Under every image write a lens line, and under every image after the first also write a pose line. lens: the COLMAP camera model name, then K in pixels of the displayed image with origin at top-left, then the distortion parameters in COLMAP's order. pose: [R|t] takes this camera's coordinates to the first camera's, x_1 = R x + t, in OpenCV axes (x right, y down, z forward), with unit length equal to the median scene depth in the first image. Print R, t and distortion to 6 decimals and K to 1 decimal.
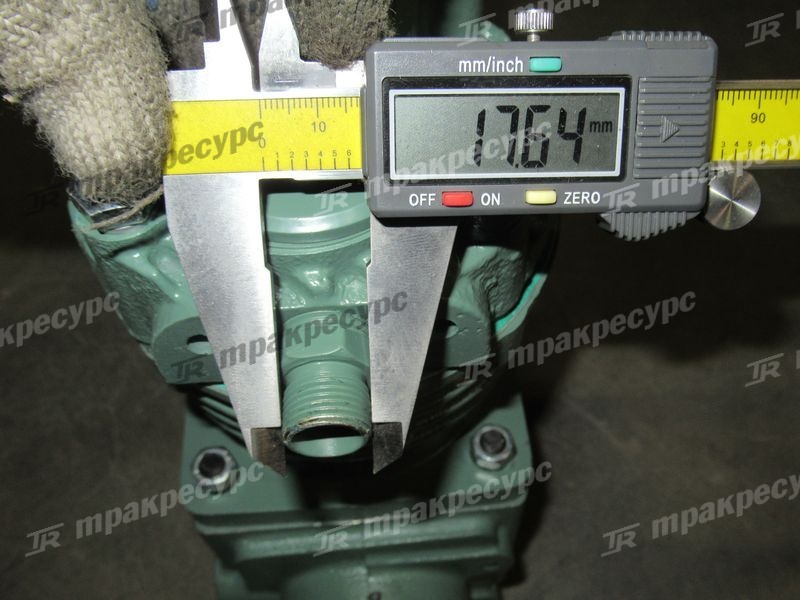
lens RADIAL K [[795.1, 0, 393.0], [0, 795.1, 301.8], [0, 0, 1]] dist [-0.006274, 0.000000]
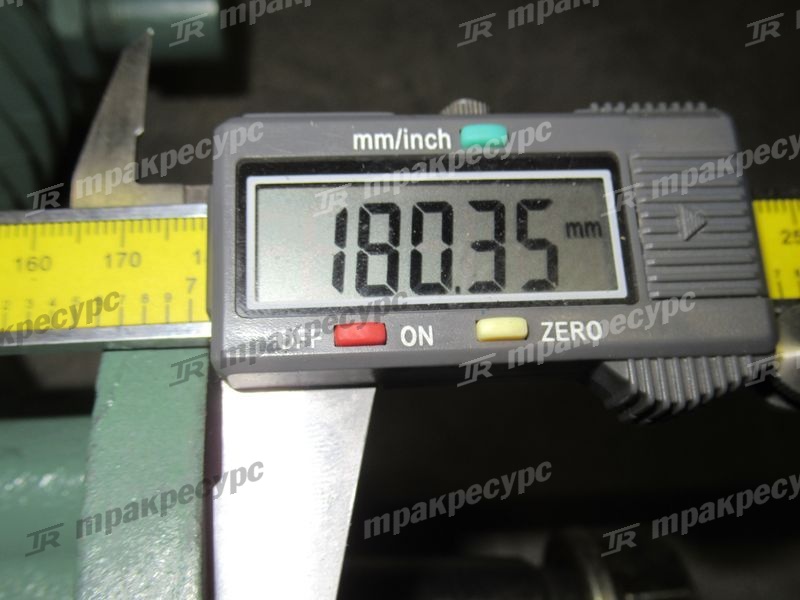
lens RADIAL K [[795.1, 0, 402.4], [0, 795.1, 301.9], [0, 0, 1]] dist [-0.006274, 0.000000]
pose [[0.999134, -0.036886, 0.019248, 0.102000], [0.041499, 0.850418, -0.524469, 0.158119], [0.002977, 0.524813, 0.851212, 0.487574]]
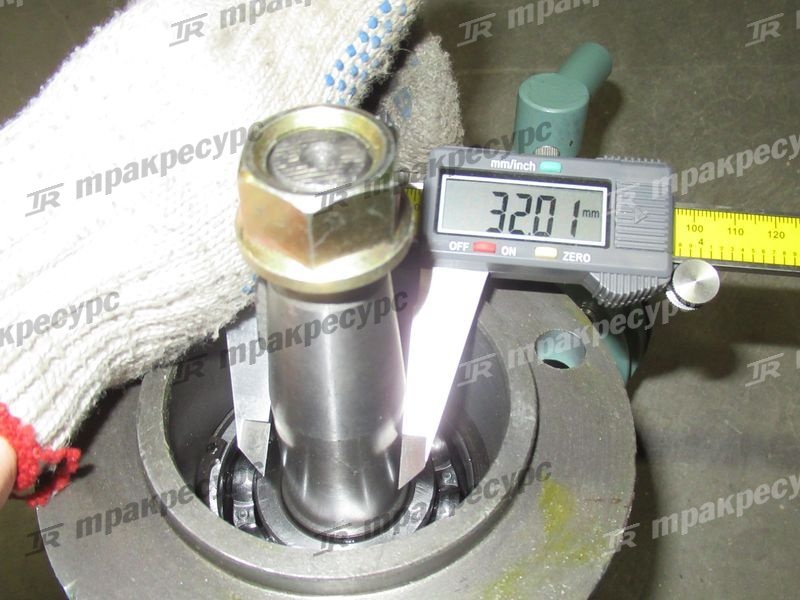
lens RADIAL K [[795.1, 0, 396.2], [0, 795.1, 296.0], [0, 0, 1]] dist [-0.006274, 0.000000]
pose [[0.989395, 0.087231, -0.116138, 0.097042], [-0.132510, 0.869534, -0.475765, 0.621903], [0.059485, 0.486109, 0.871872, -0.175846]]
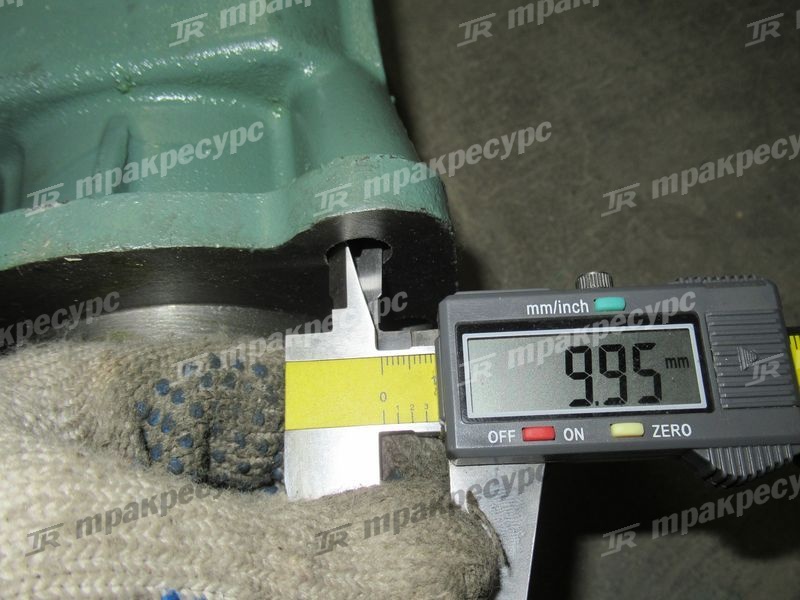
lens RADIAL K [[795.1, 0, 396.8], [0, 795.1, 301.0], [0, 0, 1]] dist [-0.006274, 0.000000]
pose [[0.995142, -0.055205, -0.081510, -0.002300], [-0.001048, 0.821984, -0.569510, 0.284093], [0.098440, 0.566829, 0.817933, 0.107544]]
